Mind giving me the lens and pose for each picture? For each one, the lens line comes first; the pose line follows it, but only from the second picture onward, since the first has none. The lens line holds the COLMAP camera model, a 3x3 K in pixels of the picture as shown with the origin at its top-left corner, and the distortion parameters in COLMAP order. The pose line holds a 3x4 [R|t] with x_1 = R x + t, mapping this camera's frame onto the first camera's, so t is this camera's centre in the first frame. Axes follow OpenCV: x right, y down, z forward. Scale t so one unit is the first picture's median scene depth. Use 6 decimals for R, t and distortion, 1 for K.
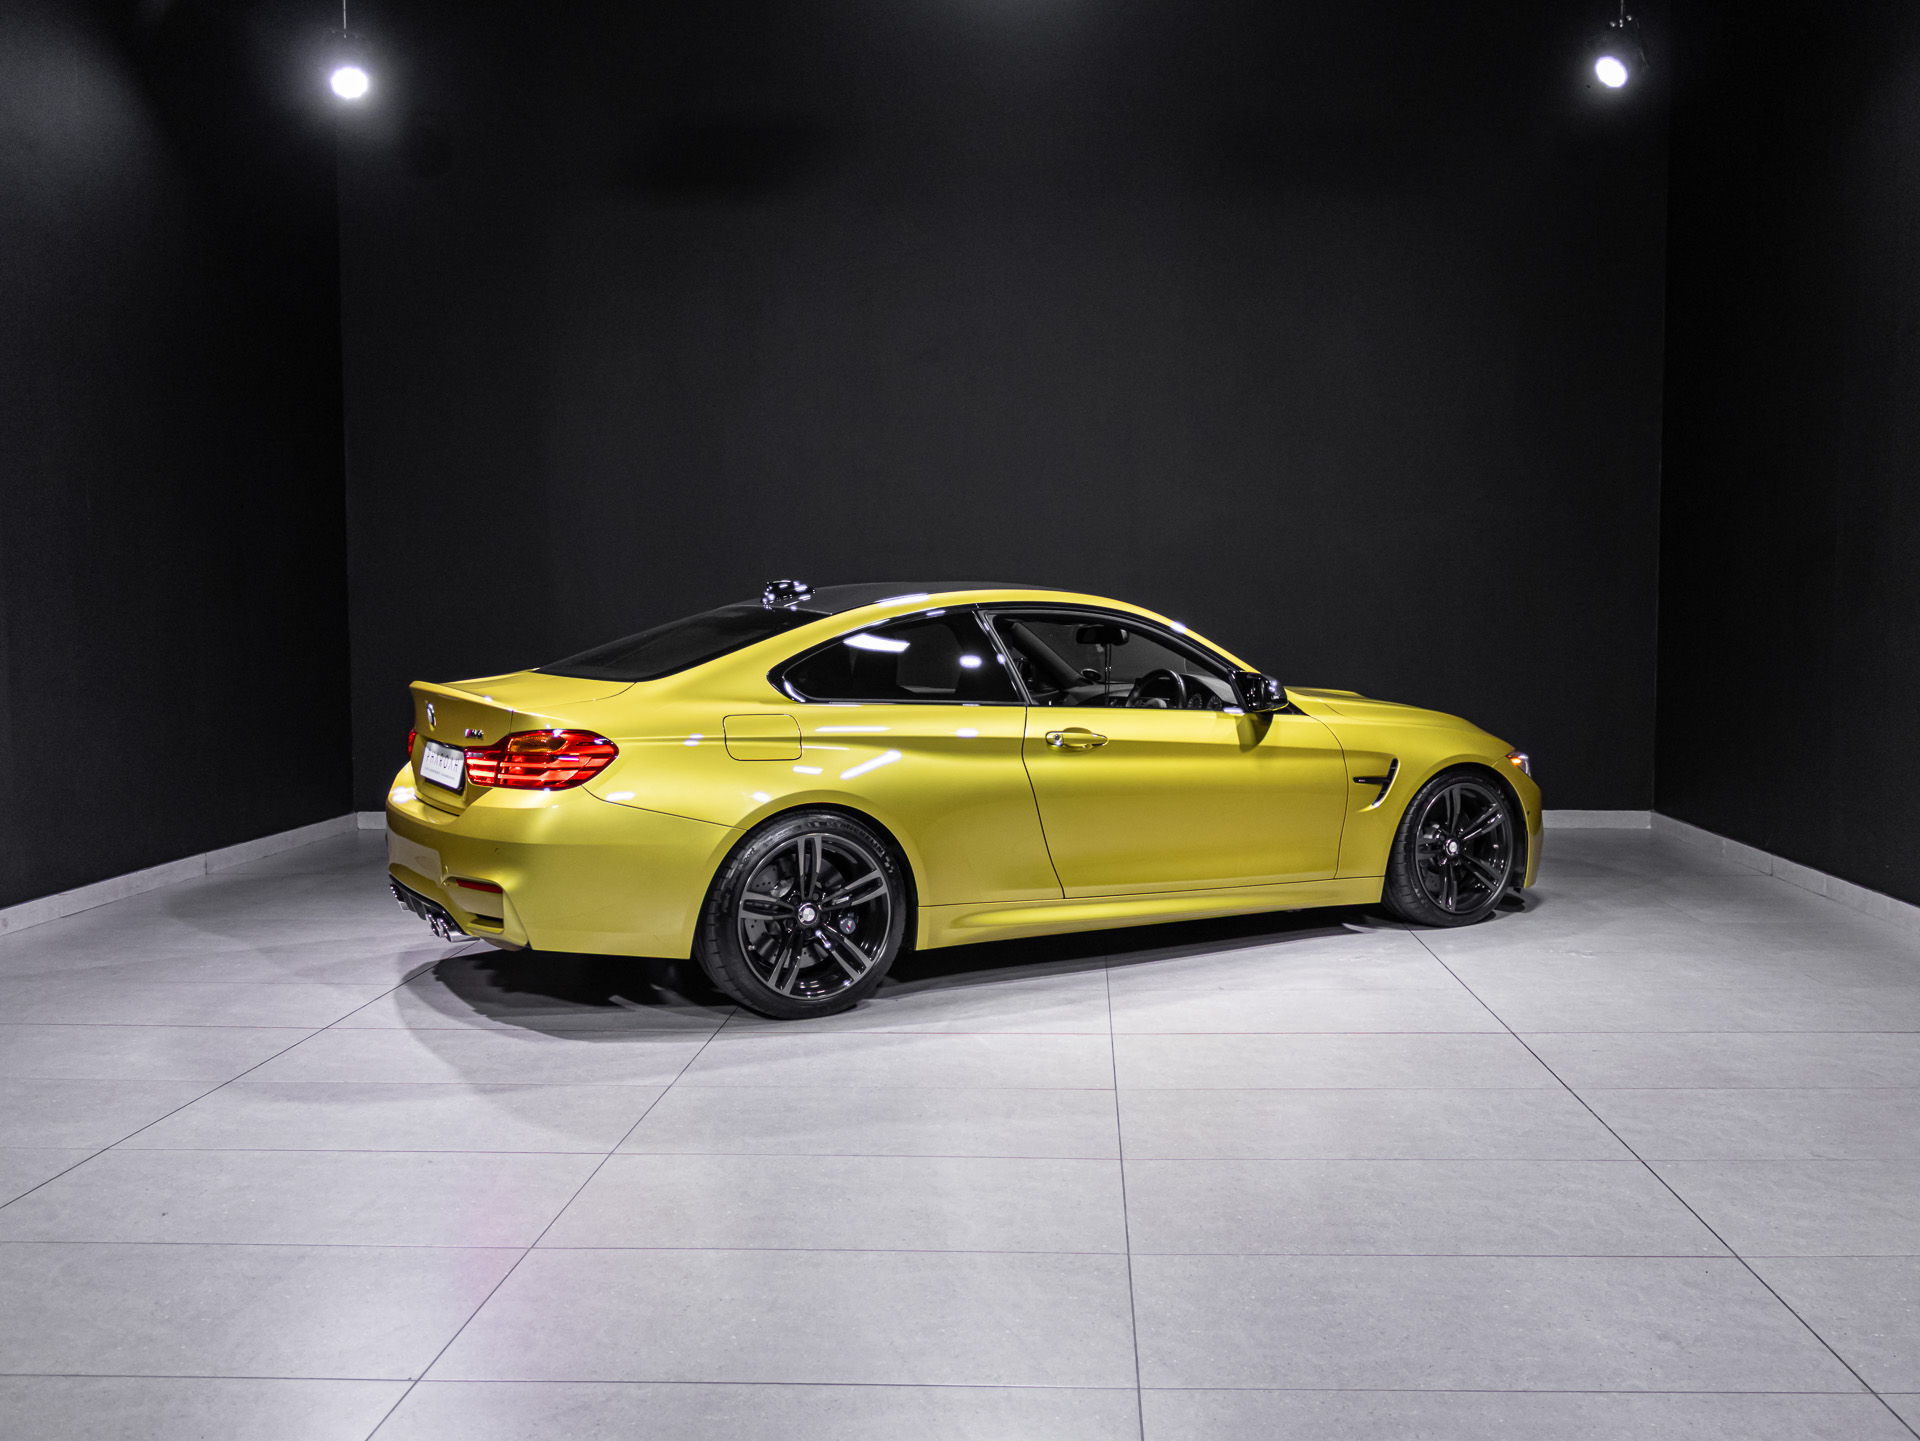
lens RADIAL K [[1751.3, 0, 1009.3], [0, 1751.3, 785.1], [0, 0, 1]] dist [0.000761, 0.002283]
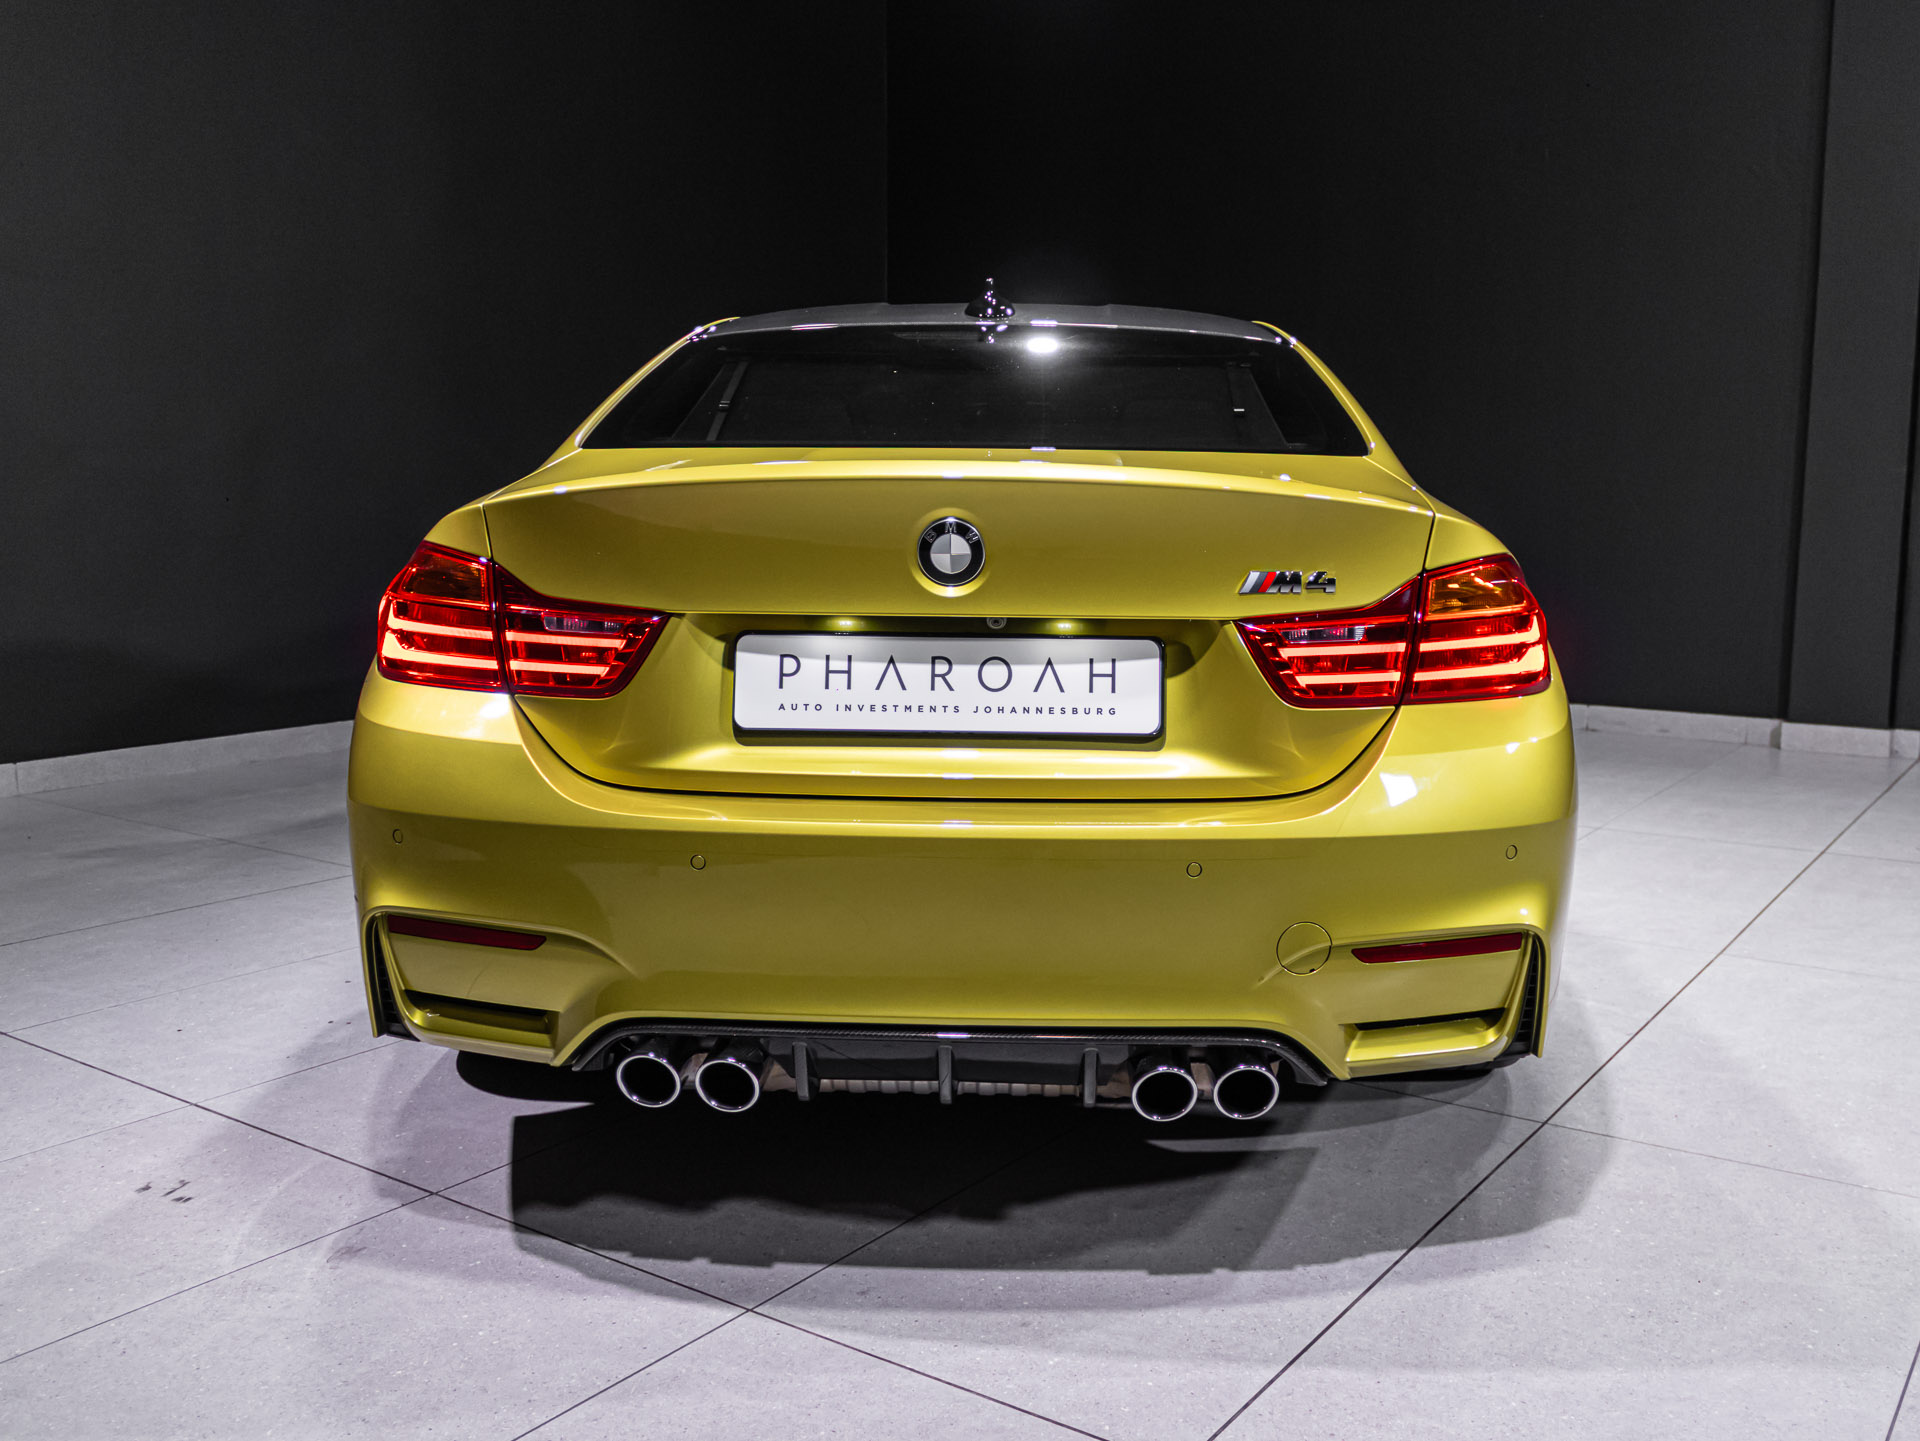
lens RADIAL K [[1748.5, 0, 976.8], [0, 1748.5, 736.7], [0, 0, 1]] dist [-0.012263, -0.003281]
pose [[0.533832, -0.120480, 0.836963, -0.641084], [0.085237, 0.992423, 0.088493, -0.033645], [-0.841284, 0.024100, 0.540057, 0.801765]]
